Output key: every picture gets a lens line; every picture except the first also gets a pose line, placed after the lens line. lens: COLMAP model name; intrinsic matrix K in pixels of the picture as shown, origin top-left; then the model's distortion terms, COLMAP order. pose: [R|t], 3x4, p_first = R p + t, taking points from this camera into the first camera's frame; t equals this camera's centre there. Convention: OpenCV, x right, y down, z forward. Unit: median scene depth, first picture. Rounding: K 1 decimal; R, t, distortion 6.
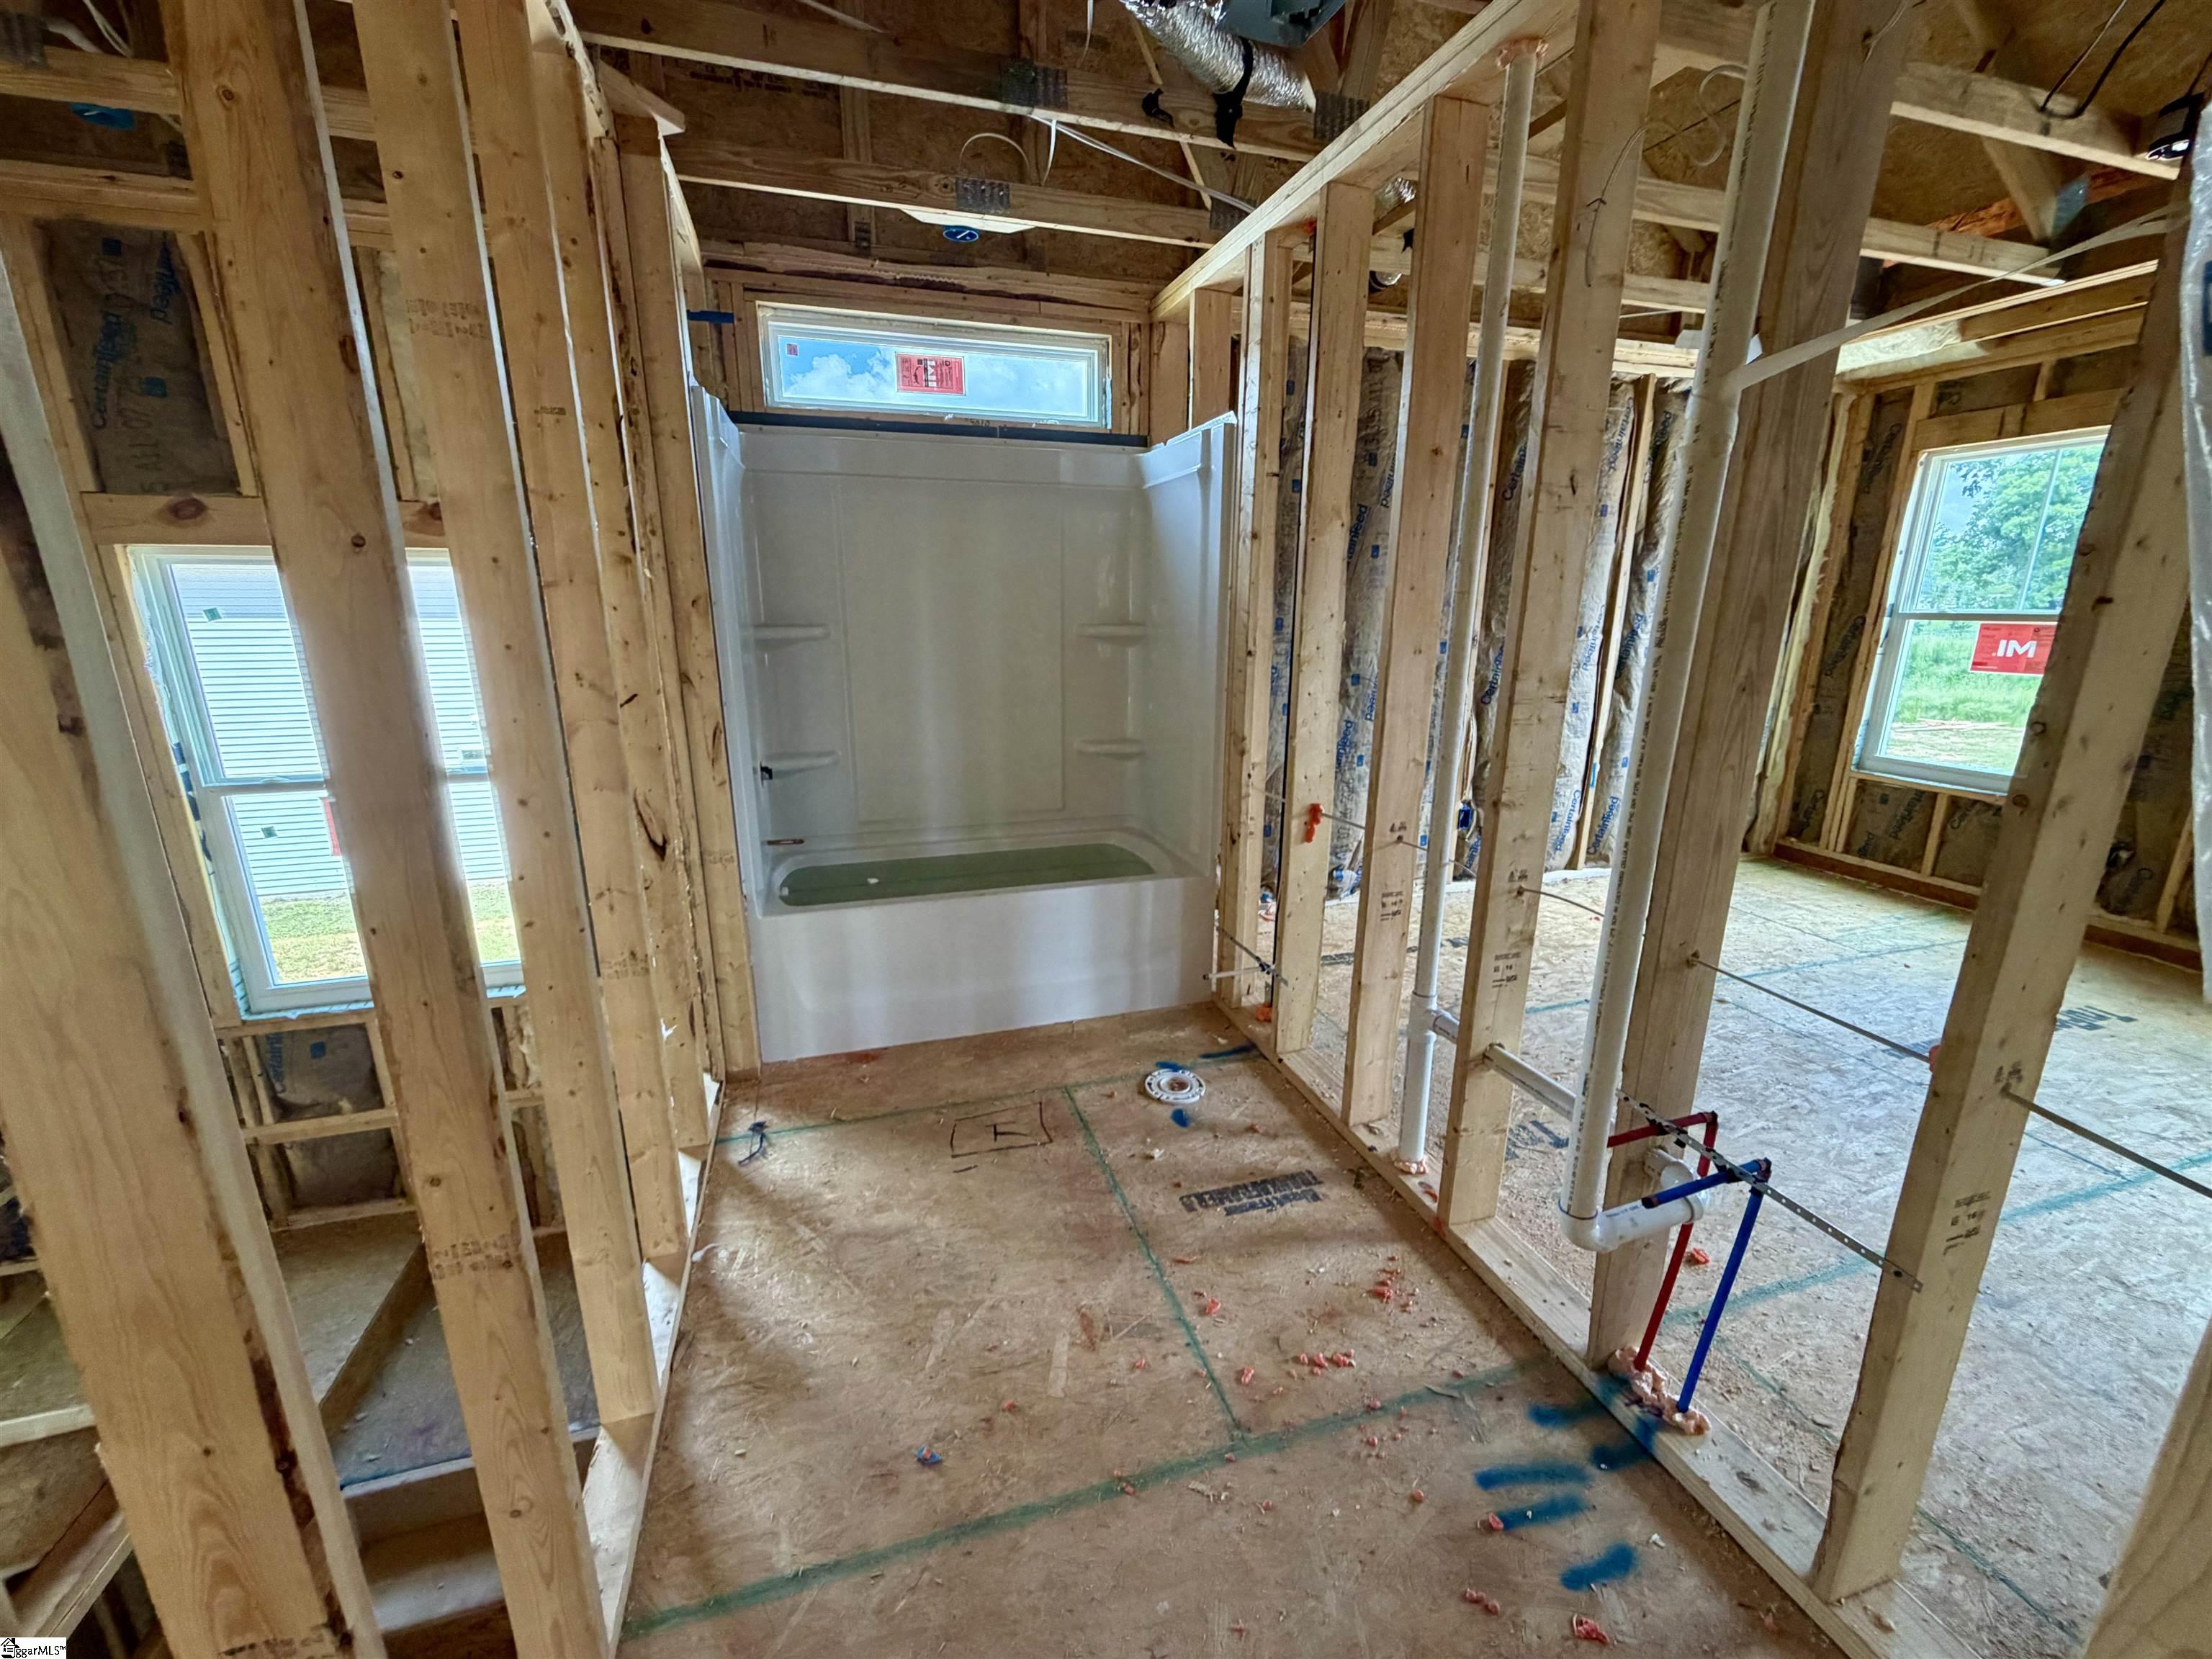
lens RADIAL K [[882.7, 0, 1100.5], [0, 882.7, 828.9], [0, 0, 1]] dist [-0.002665, -0.000451]
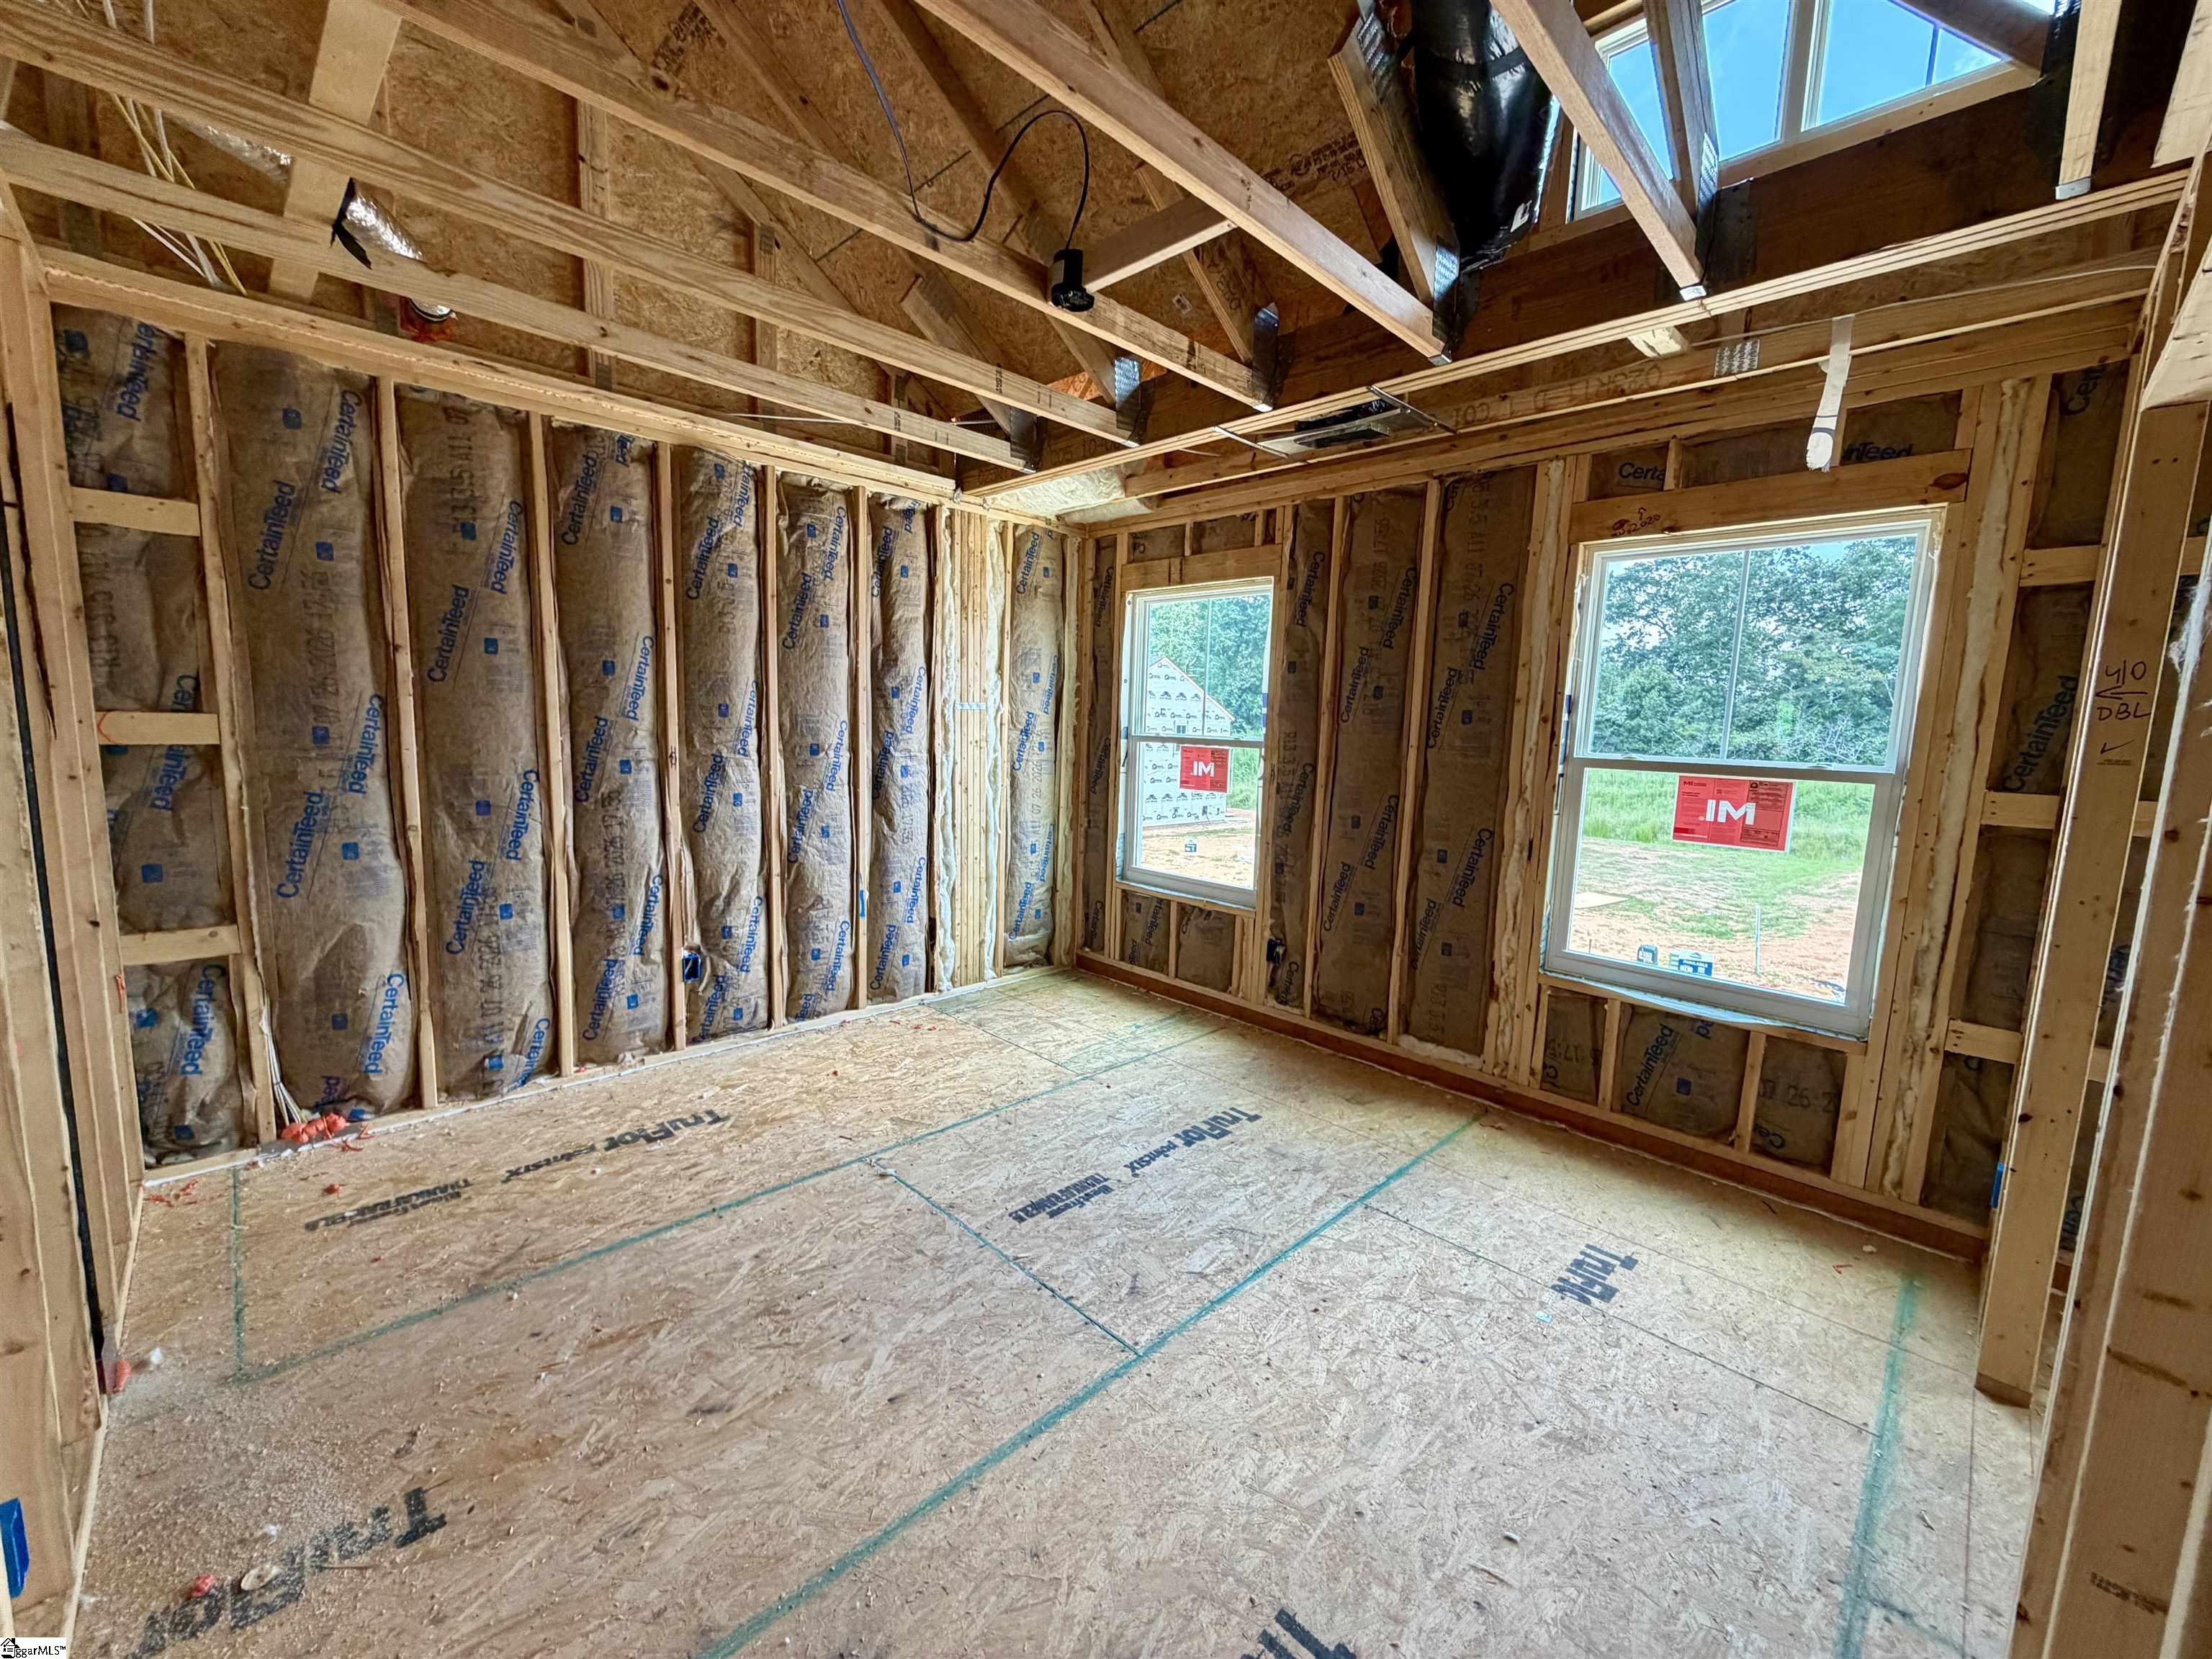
lens RADIAL K [[882.7, 0, 1110.1], [0, 882.7, 825.4], [0, 0, 1]] dist [-0.002665, -0.000451]
pose [[0.884088, -0.028006, 0.466481, 0.387520], [0.085326, 0.991096, -0.102212, -0.027689], [-0.459465, 0.130167, 0.878606, 0.075236]]
